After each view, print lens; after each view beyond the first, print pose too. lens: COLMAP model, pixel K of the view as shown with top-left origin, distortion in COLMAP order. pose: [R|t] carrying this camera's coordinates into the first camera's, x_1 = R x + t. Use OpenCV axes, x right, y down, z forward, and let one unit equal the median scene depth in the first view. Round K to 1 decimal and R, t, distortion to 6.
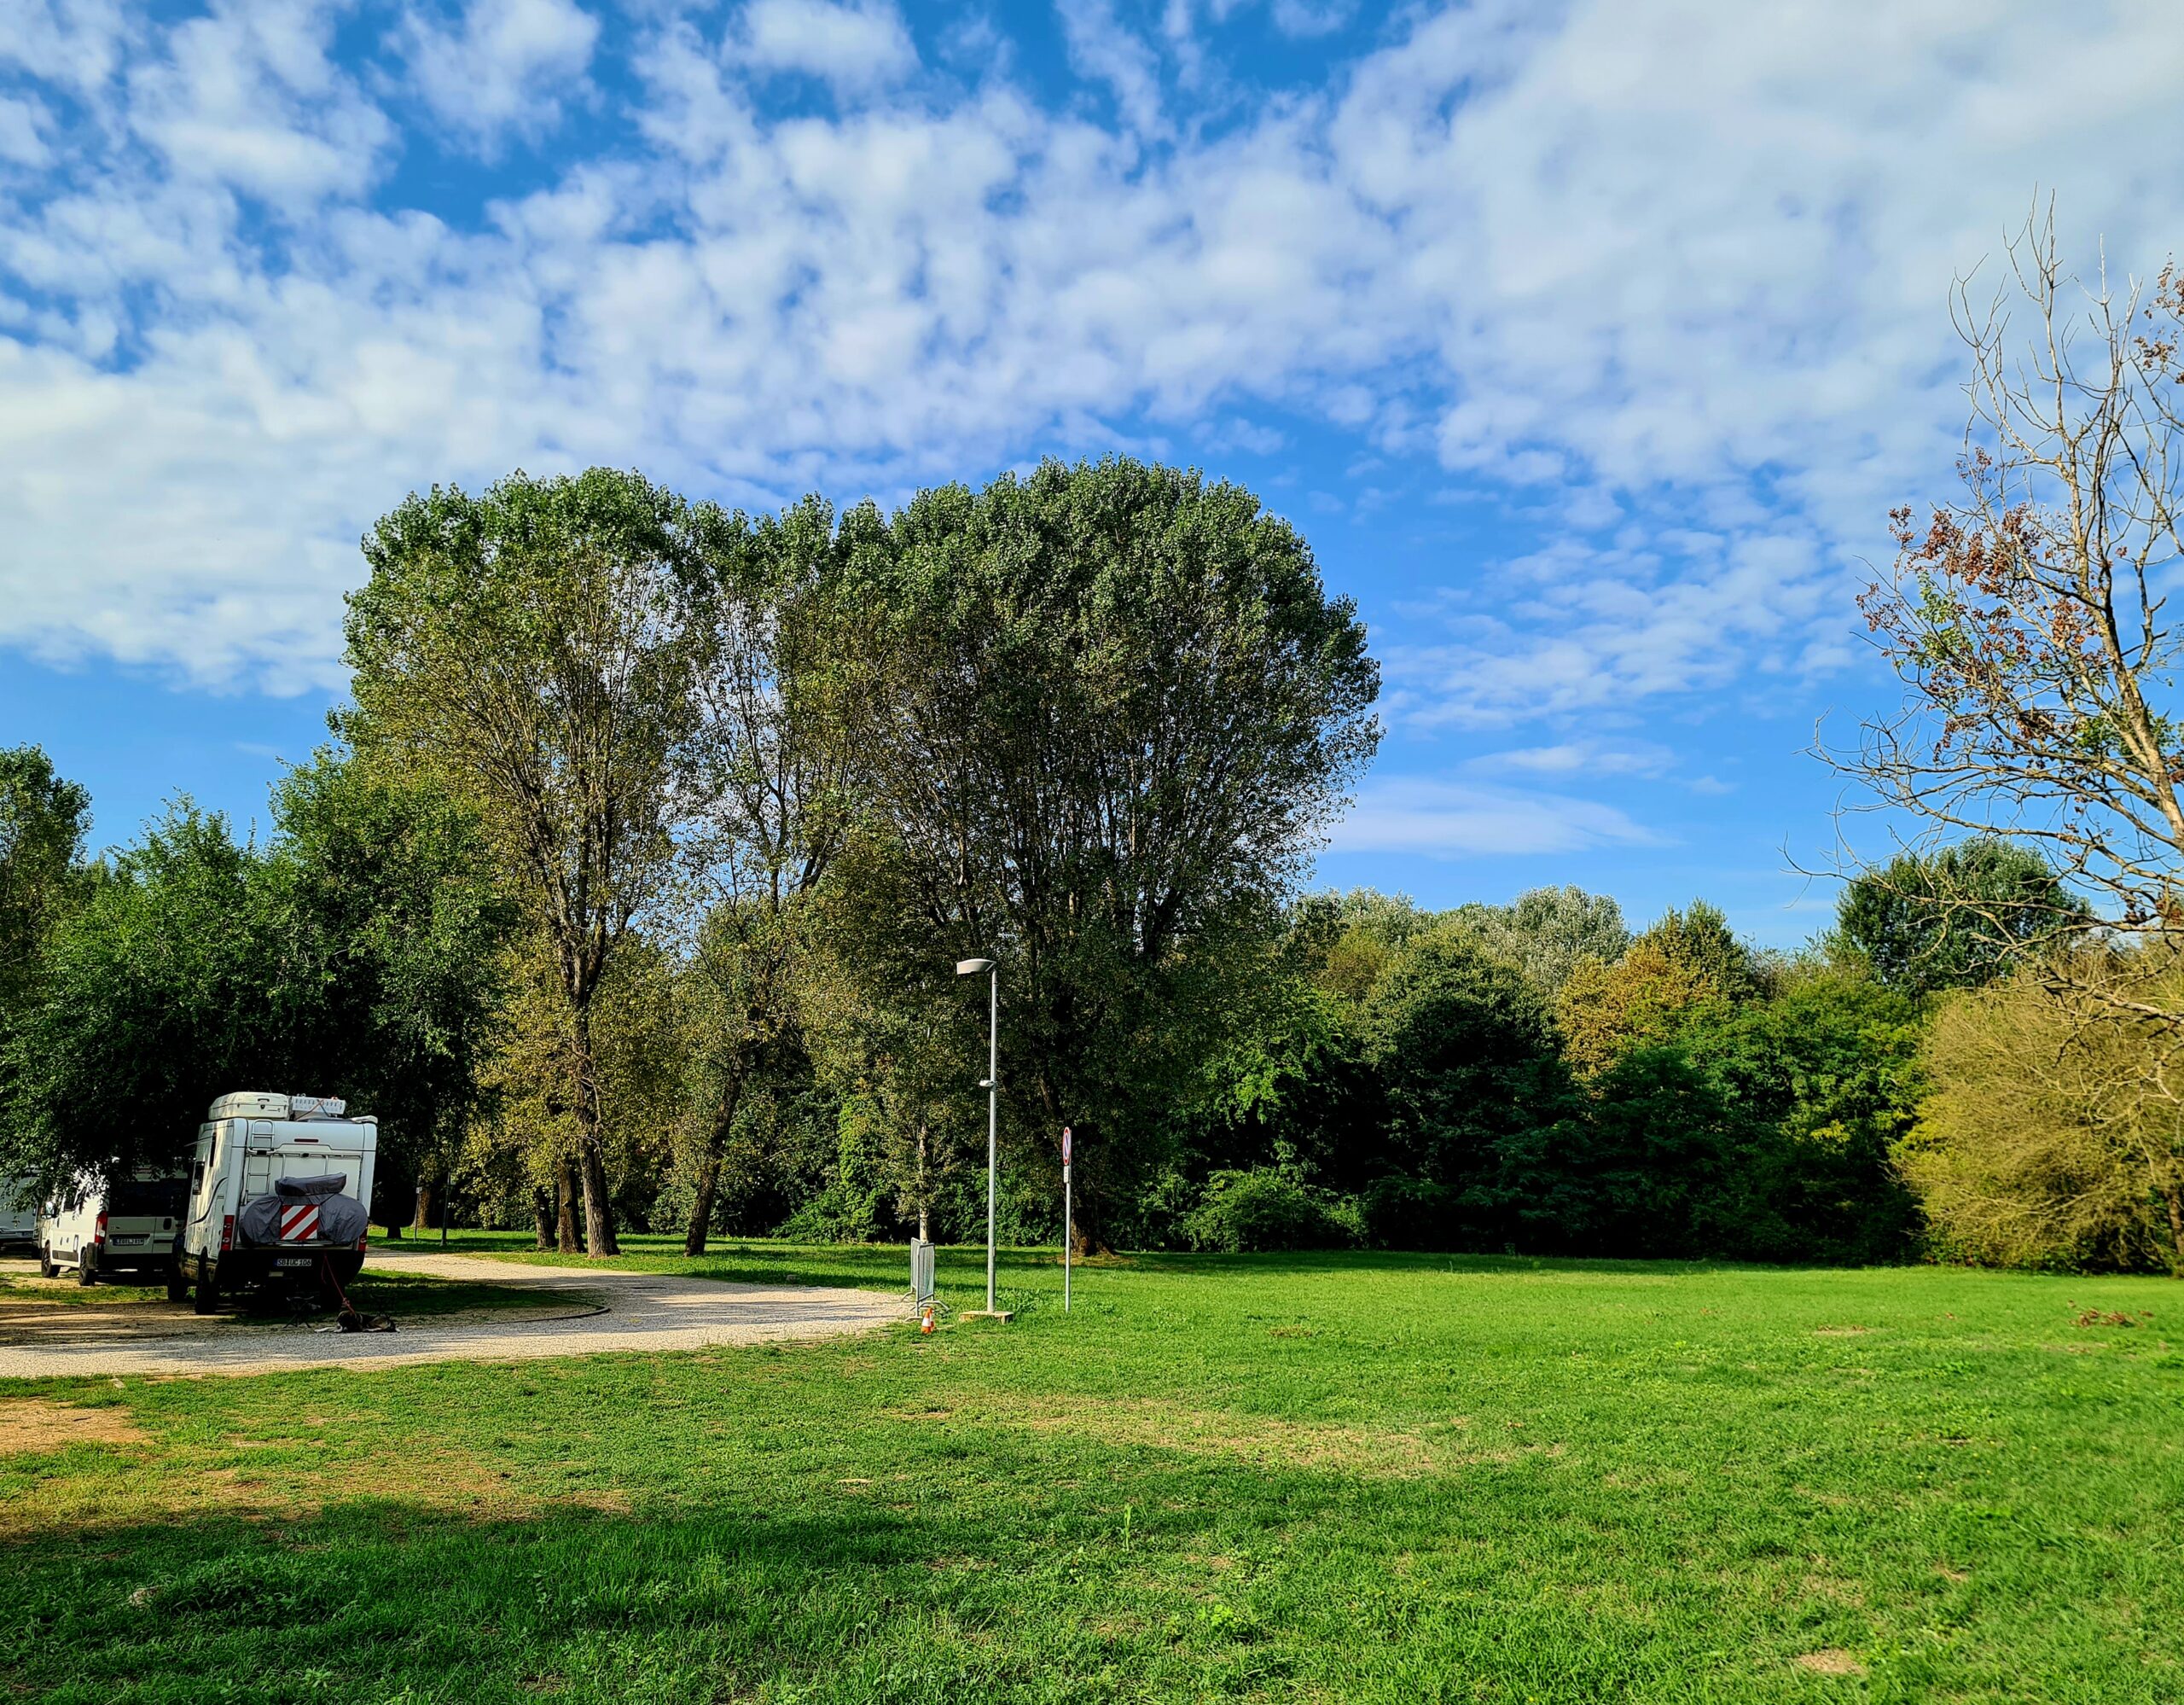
lens RADIAL K [[1752.9, 0, 1001.1], [0, 1752.9, 874.4], [0, 0, 1]] dist [0.065380, -0.053713]
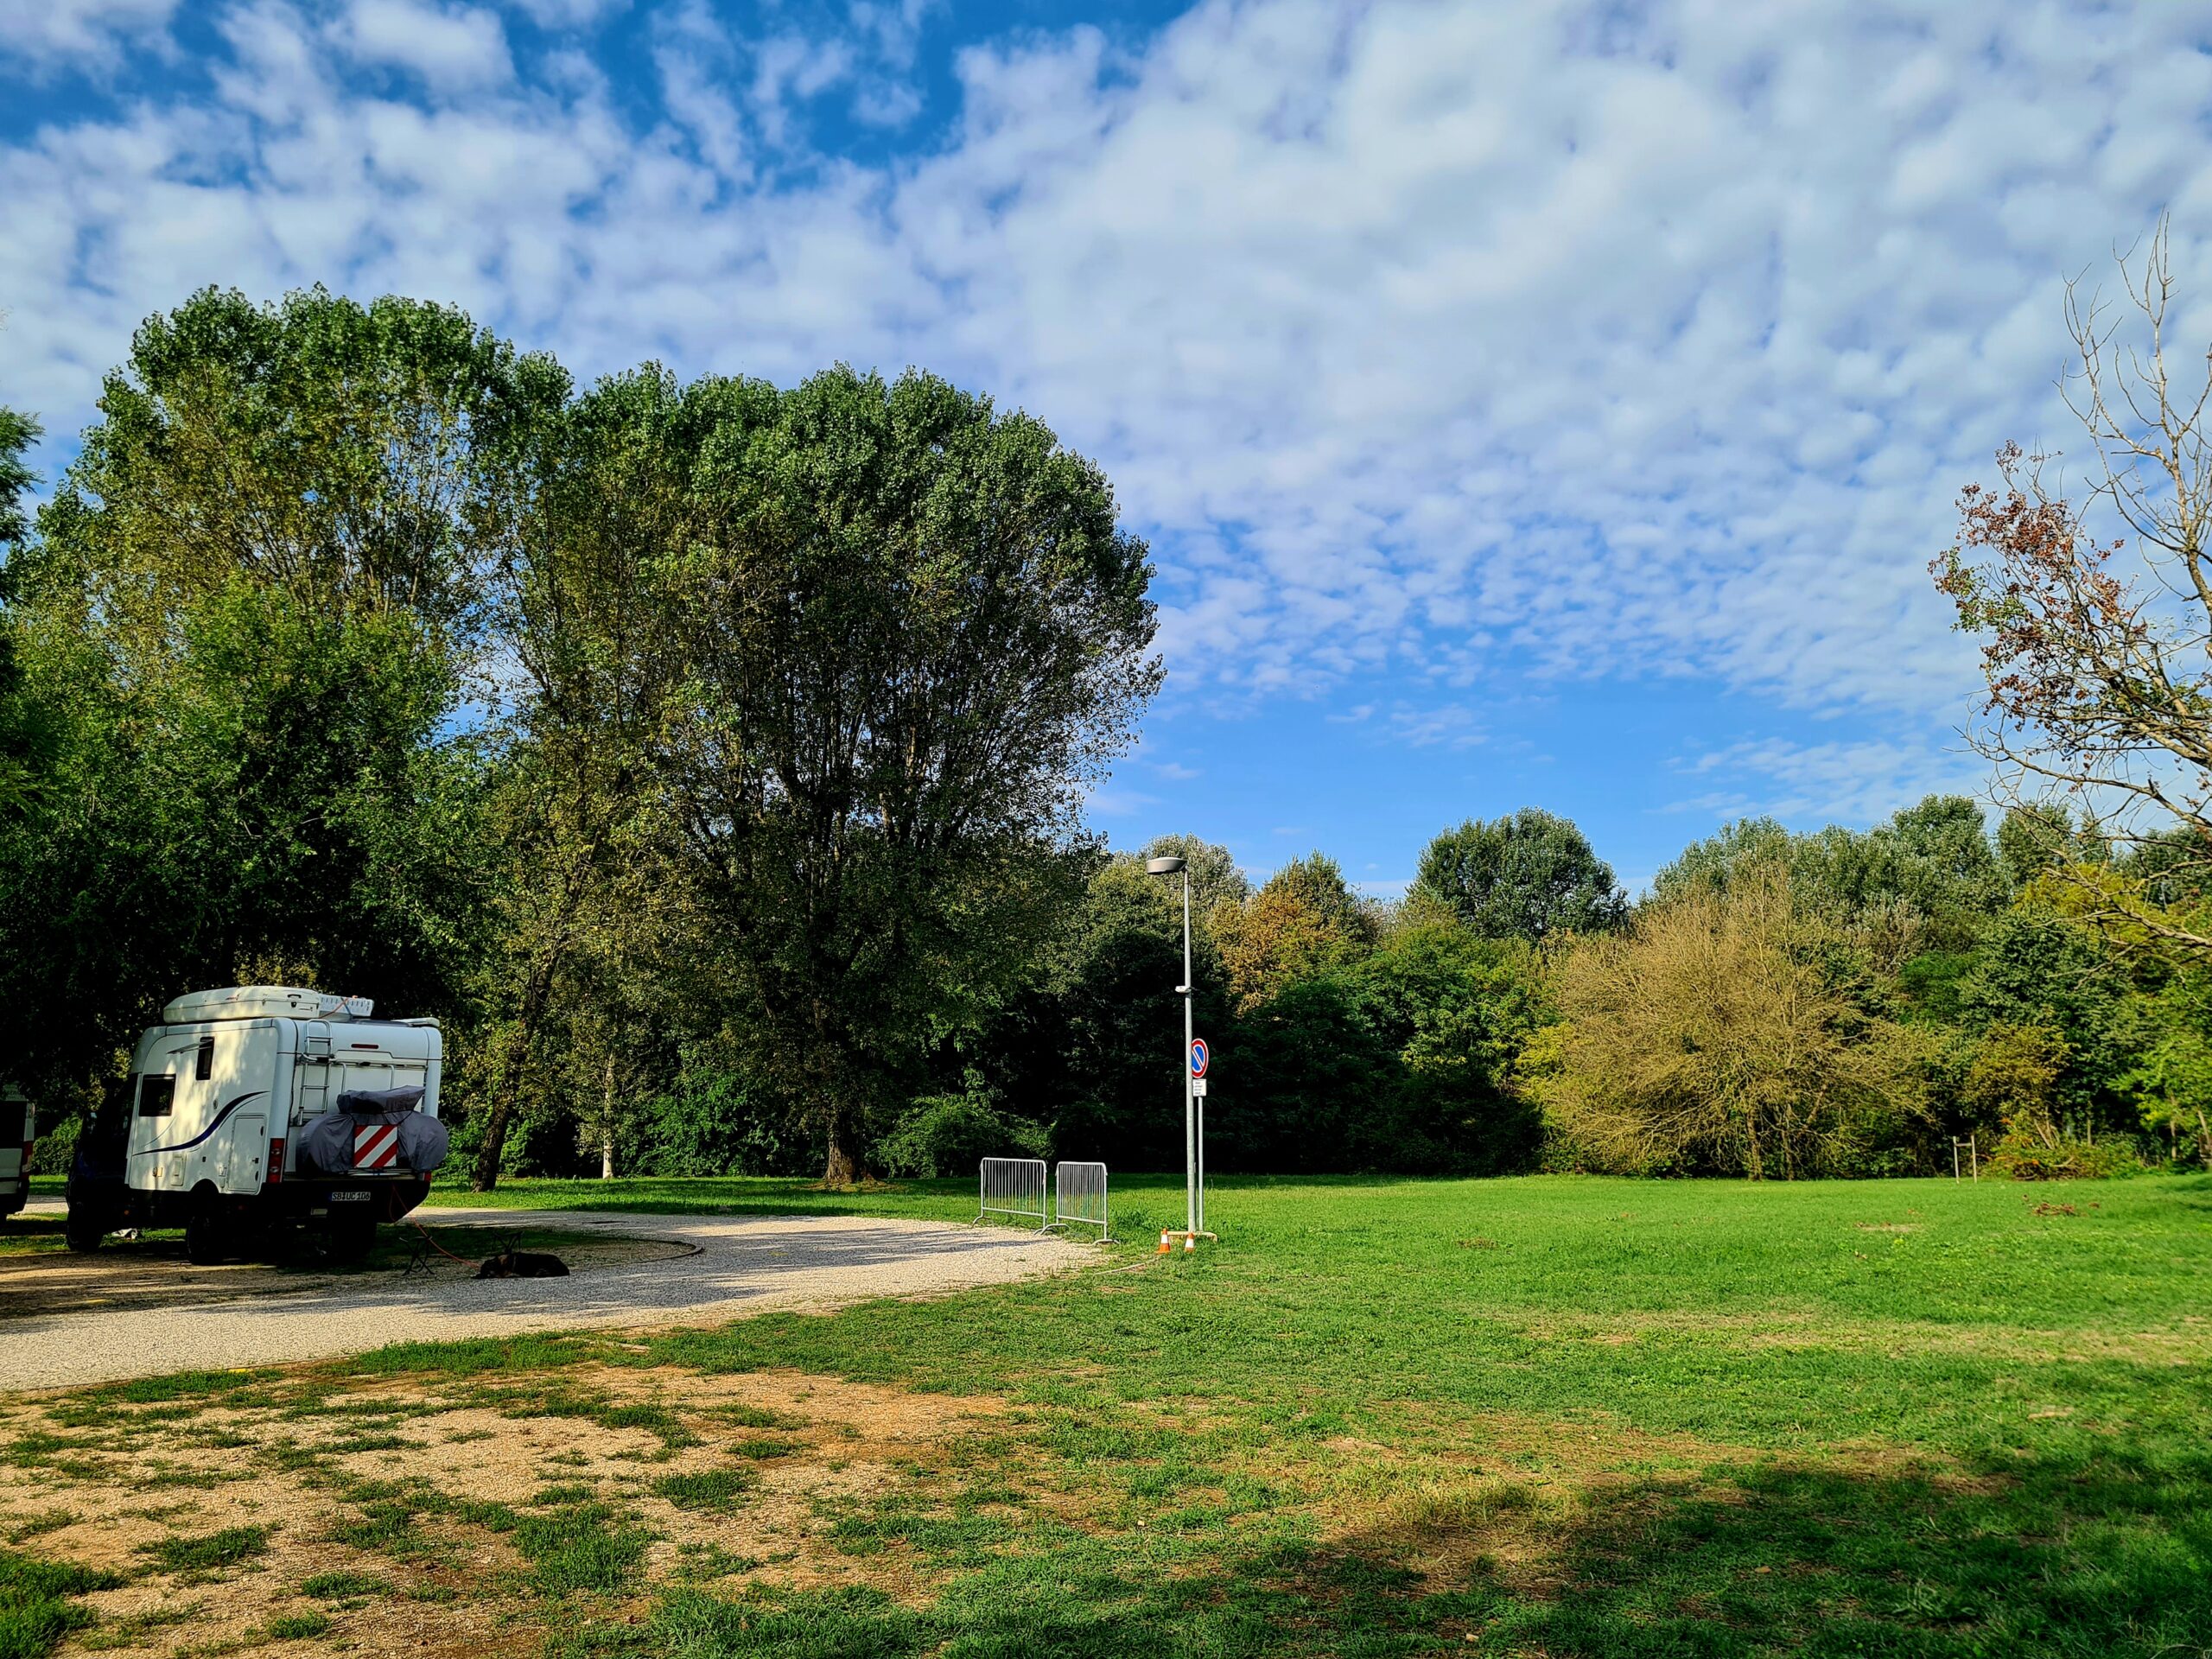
lens RADIAL K [[1694.9, 0, 1106.0], [0, 1694.9, 829.5], [0, 0, 1]] dist [0.050290, -0.001946]
pose [[0.945065, 0.046973, 0.323489, -0.116222], [-0.049299, 0.998784, -0.001005, 0.012466], [-0.323142, -0.014998, 0.946231, 0.053223]]
